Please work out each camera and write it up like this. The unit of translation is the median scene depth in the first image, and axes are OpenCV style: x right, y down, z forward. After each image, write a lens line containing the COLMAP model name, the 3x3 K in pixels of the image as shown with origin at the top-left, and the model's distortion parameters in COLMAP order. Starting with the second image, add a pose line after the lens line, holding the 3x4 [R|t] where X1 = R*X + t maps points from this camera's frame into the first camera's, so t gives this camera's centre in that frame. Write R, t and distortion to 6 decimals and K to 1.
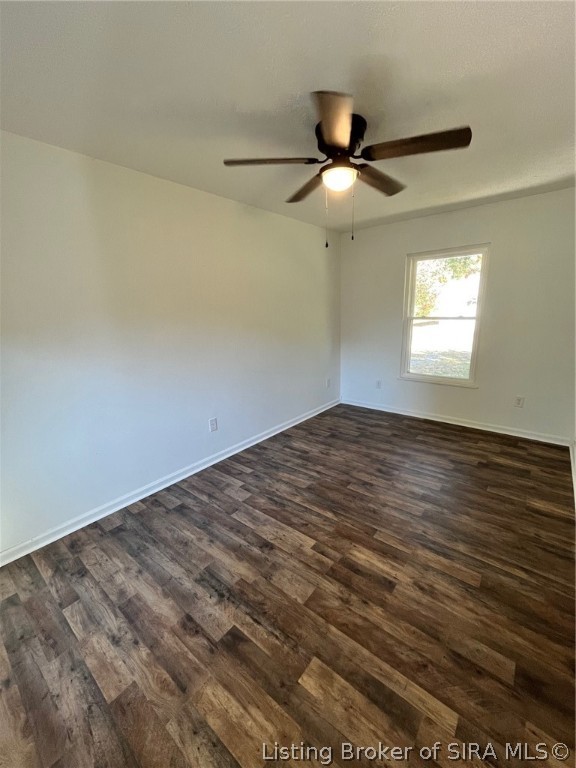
lens RADIAL K [[309.0, 0, 284.8], [0, 309.0, 384.8], [0, 0, 1]] dist [0.002855, 0.000115]
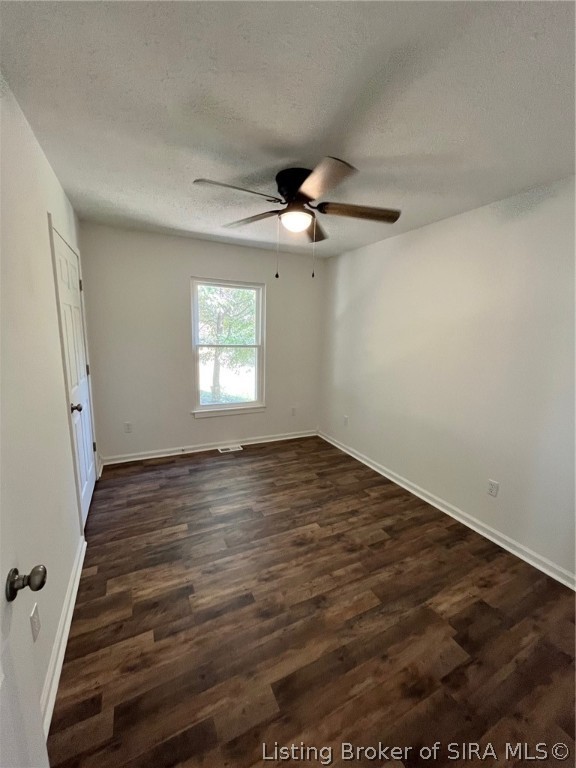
lens RADIAL K [[309.0, 0, 287.6], [0, 309.0, 384.8], [0, 0, 1]] dist [0.002855, 0.000115]
pose [[0.399465, -0.115687, 0.909420, -0.485987], [0.172618, 0.983753, 0.049320, -0.095230], [-0.900350, 0.137281, 0.412944, 0.354789]]
